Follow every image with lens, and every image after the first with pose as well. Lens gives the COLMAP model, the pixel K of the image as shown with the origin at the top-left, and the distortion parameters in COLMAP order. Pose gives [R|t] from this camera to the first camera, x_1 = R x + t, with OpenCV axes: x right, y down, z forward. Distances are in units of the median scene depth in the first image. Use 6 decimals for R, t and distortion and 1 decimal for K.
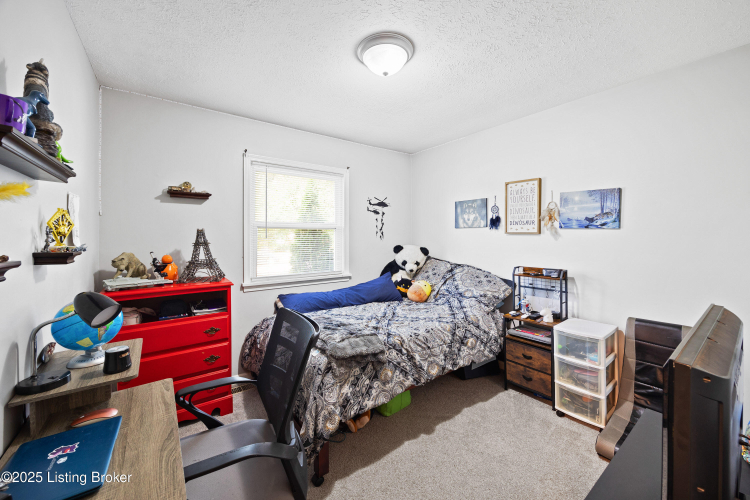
lens RADIAL K [[292.0, 0, 381.3], [0, 292.0, 238.1], [0, 0, 1]] dist [0.000772, 0.000298]
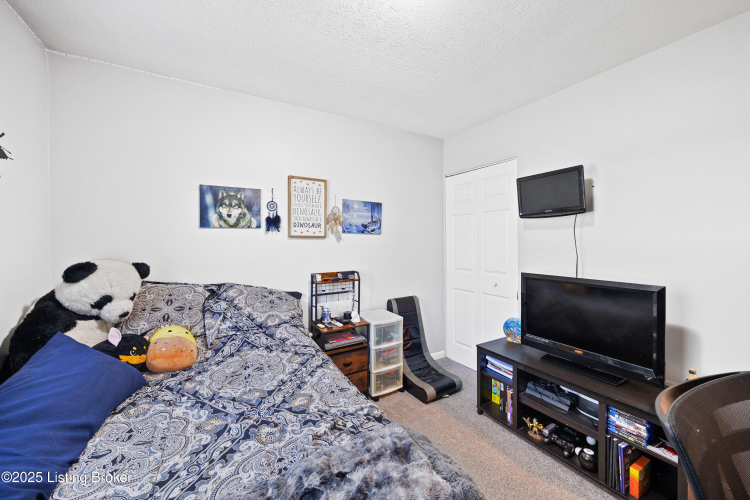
lens RADIAL K [[292.0, 0, 376.4], [0, 292.0, 245.5], [0, 0, 1]] dist [0.000772, 0.000298]
pose [[0.120246, -0.020188, 0.992539, -0.390019], [0.007971, 0.999781, 0.019370, -0.005749], [-0.992712, 0.005582, 0.120381, 0.690325]]
